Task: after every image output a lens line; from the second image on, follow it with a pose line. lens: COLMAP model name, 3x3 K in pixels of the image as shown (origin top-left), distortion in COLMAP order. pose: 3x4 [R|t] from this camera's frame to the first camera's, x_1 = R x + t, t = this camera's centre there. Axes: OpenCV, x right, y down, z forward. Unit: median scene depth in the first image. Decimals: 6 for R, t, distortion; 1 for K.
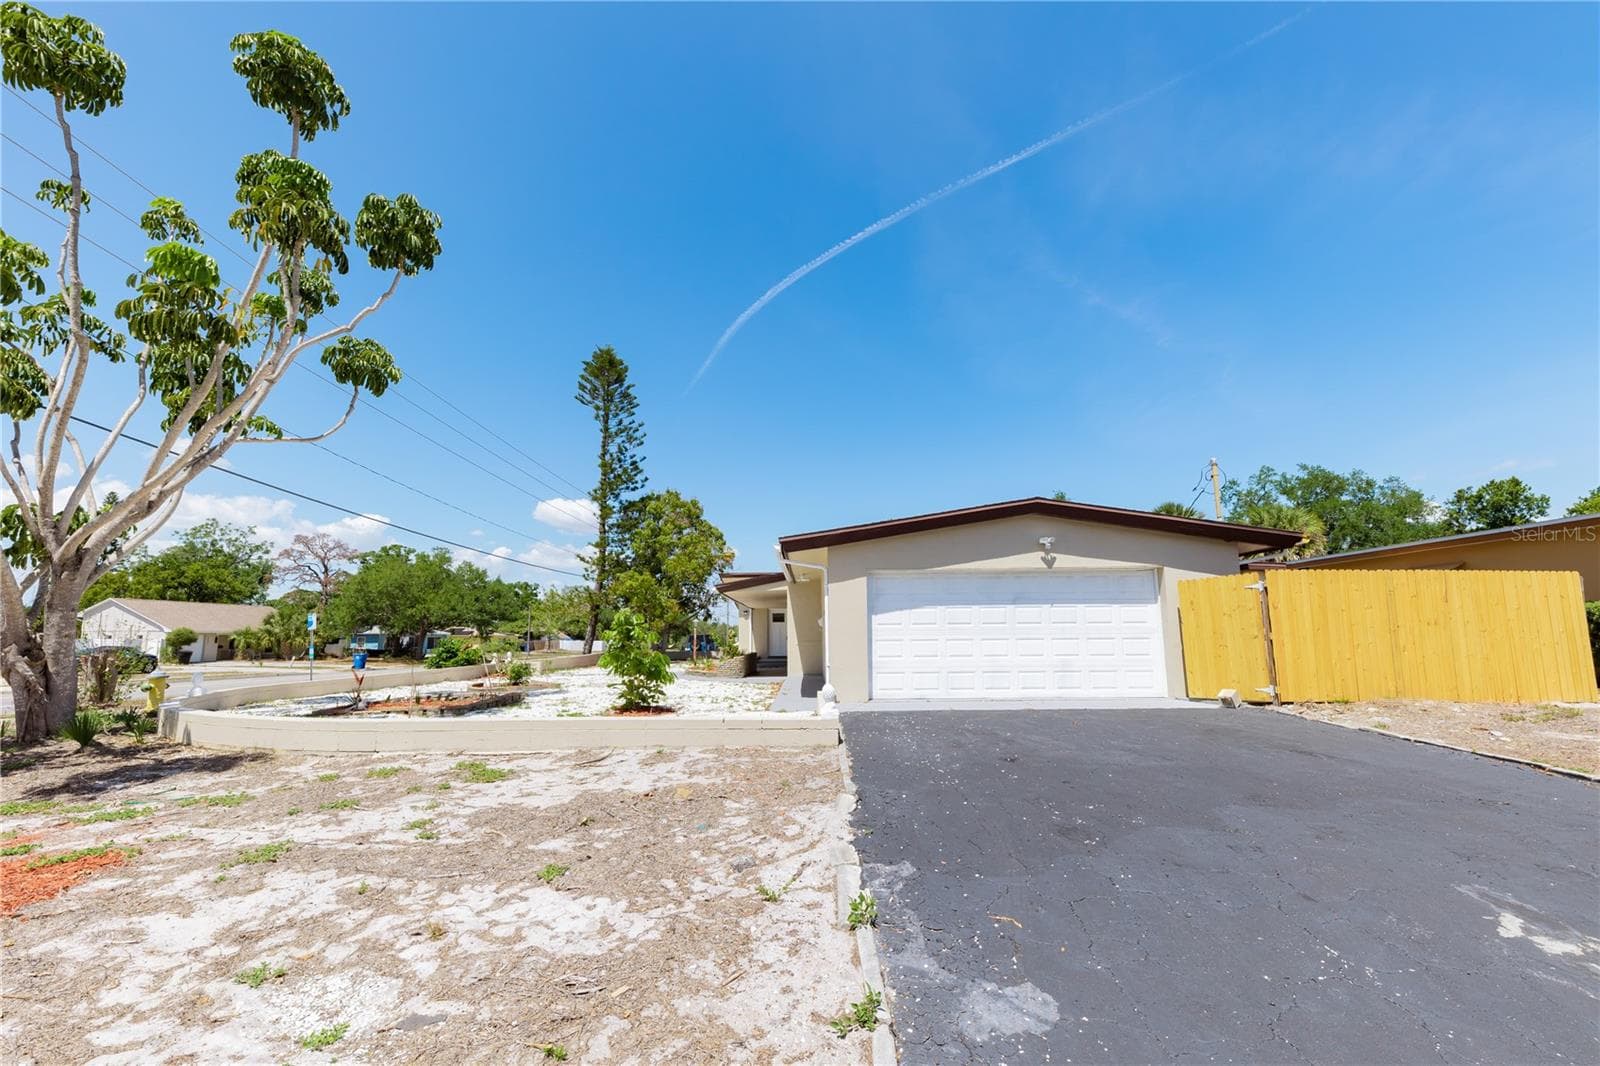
lens RADIAL K [[627.5, 0, 809.3], [0, 627.5, 546.0], [0, 0, 1]] dist [0.012520, 0.000314]
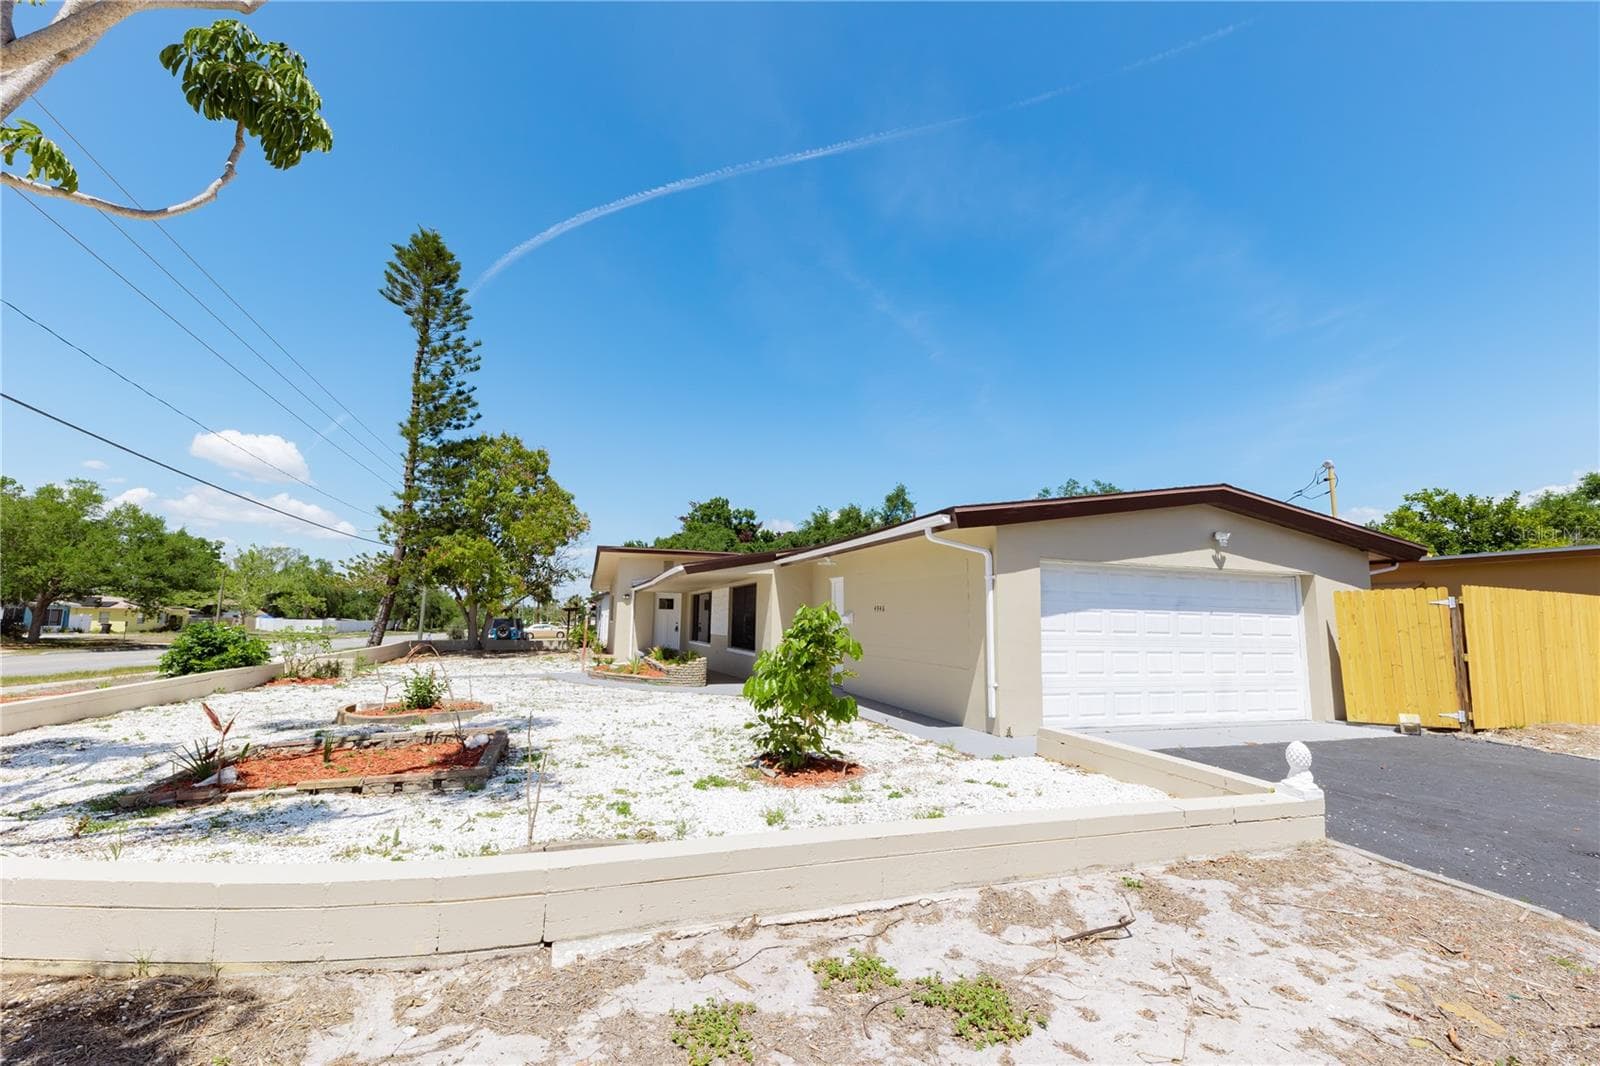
lens RADIAL K [[654.4, 0, 799.8], [0, 654.4, 532.7], [0, 0, 1]] dist [0.012749, -0.001477]
pose [[0.941950, 0.071021, 0.328156, -0.446397], [-0.073585, 0.997278, -0.004615, 0.031826], [-0.327590, -0.019800, 0.944612, 0.353554]]
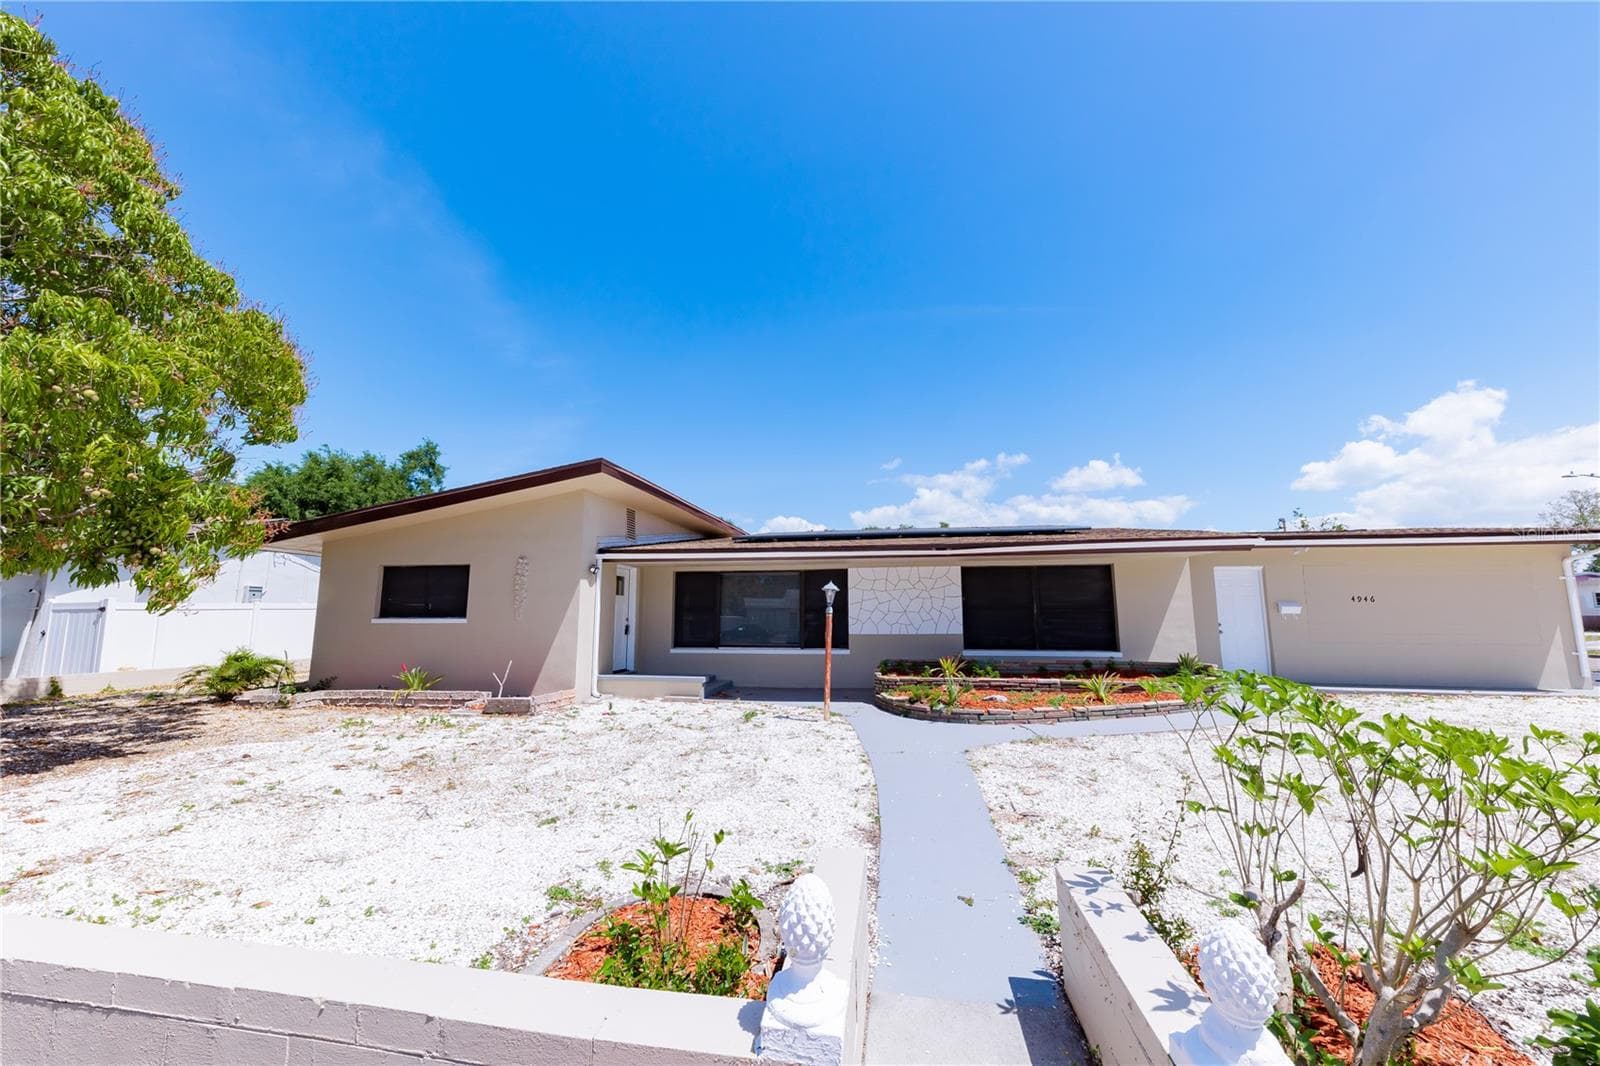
lens RADIAL K [[569.4, 0, 798.8], [0, 569.4, 541.1], [0, 0, 1]] dist [0.013708, -0.004908]
pose [[0.157851, 0.135574, 0.978112, -1.129146], [-0.138709, 0.983753, -0.113971, 0.286939], [-0.977672, -0.117683, 0.174092, 2.076774]]
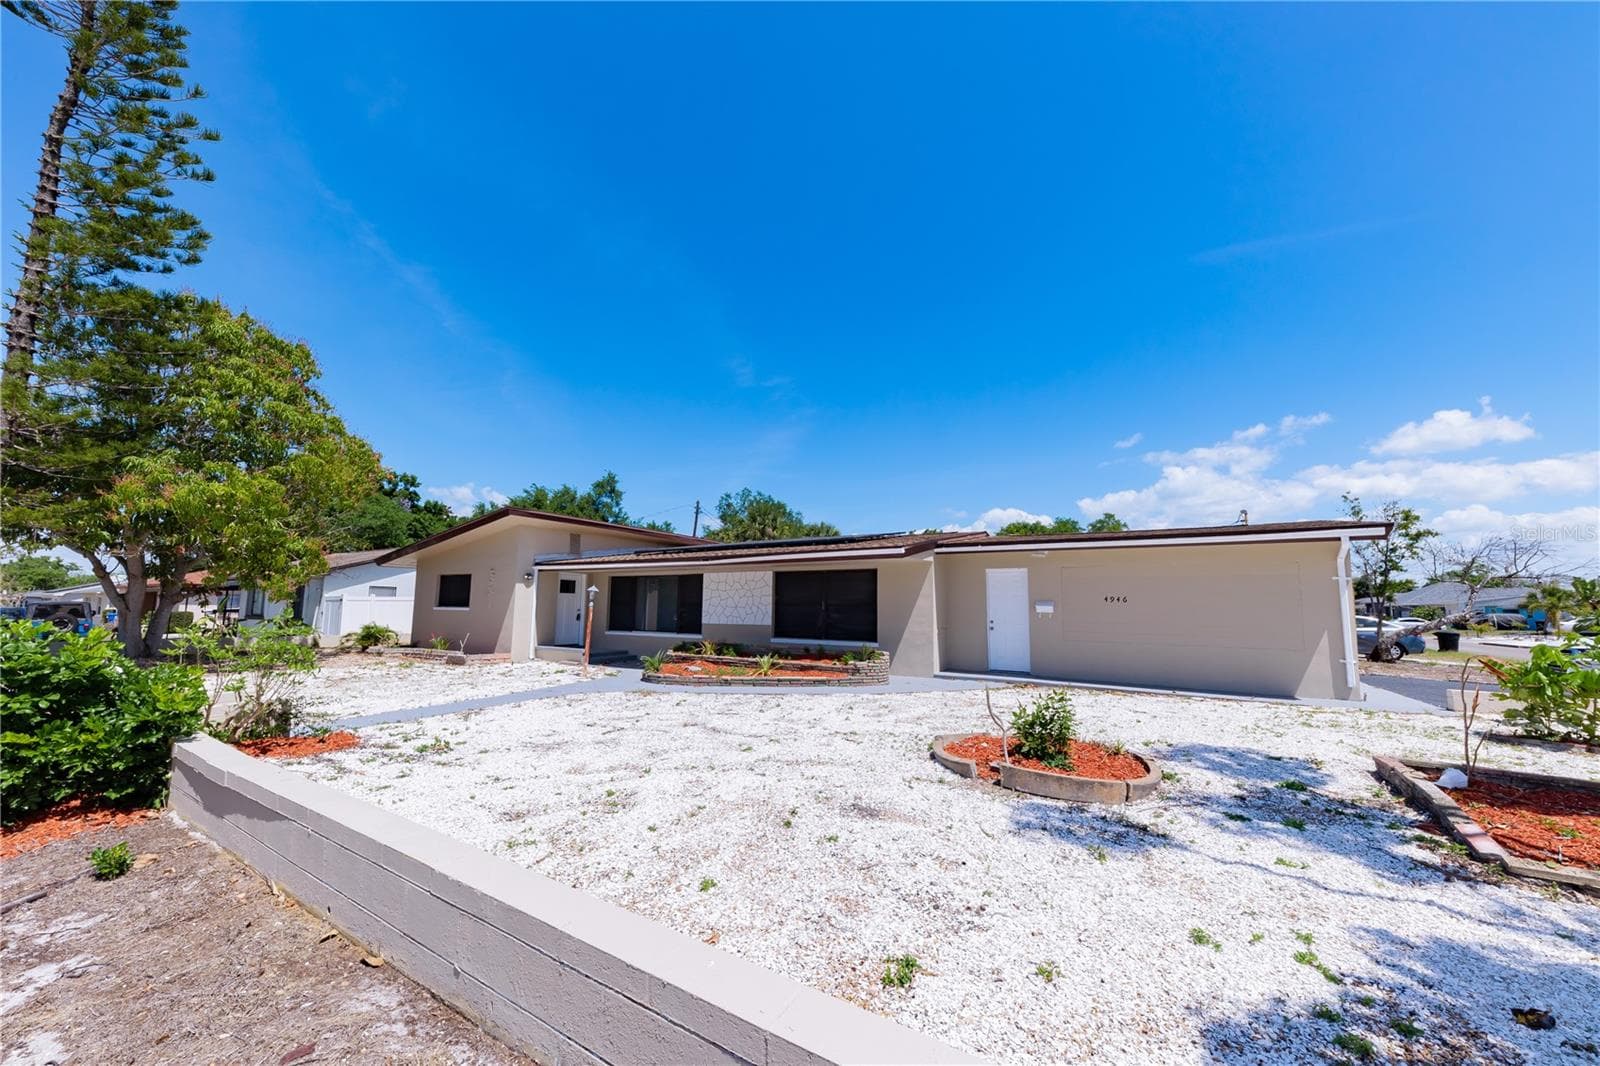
lens RADIAL K [[569.4, 0, 799.8], [0, 569.4, 551.1], [0, 0, 1]] dist [0.013708, -0.004908]
pose [[0.513244, 0.103743, 0.851950, -1.136420], [-0.138166, 0.989707, -0.037281, 0.168643], [-0.847048, -0.098576, 0.522295, 1.246731]]
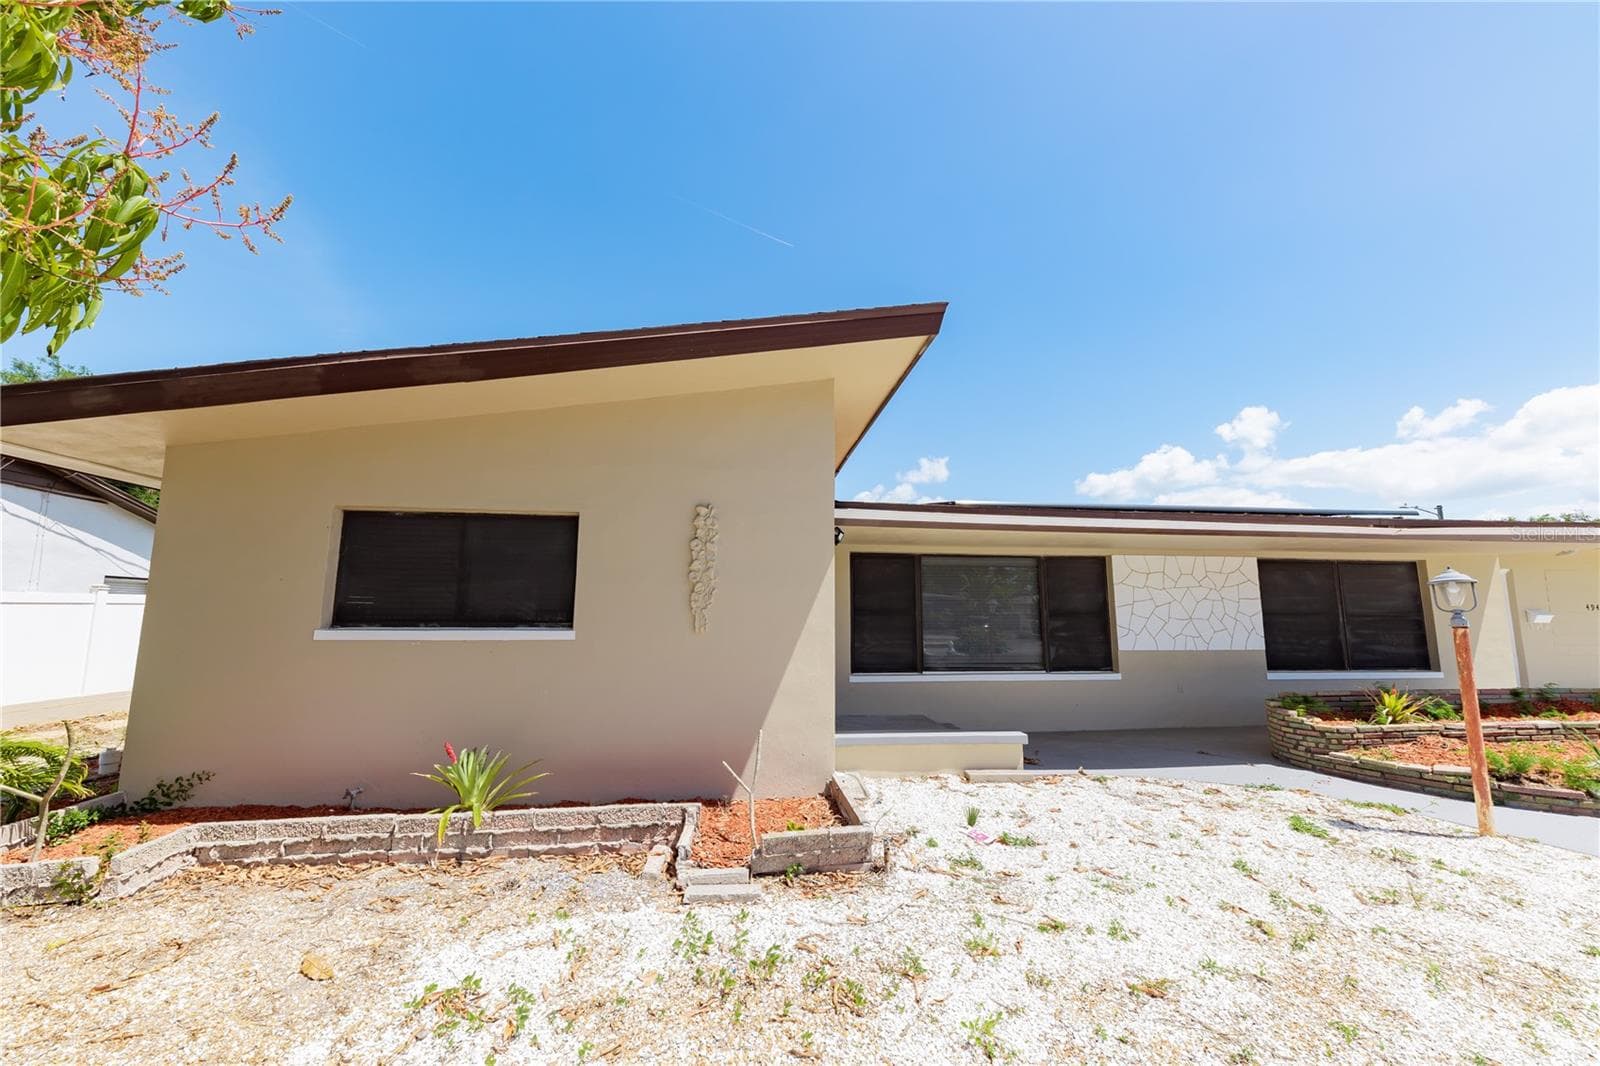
lens RADIAL K [[547.6, 0, 794.9], [0, 547.6, 547.8], [0, 0, 1]] dist [0.014666, -0.004233]
pose [[-0.115680, 0.130315, 0.984701, -0.721053], [-0.143074, 0.978832, -0.146346, 0.355924], [-0.982928, -0.157814, -0.094587, 2.637607]]
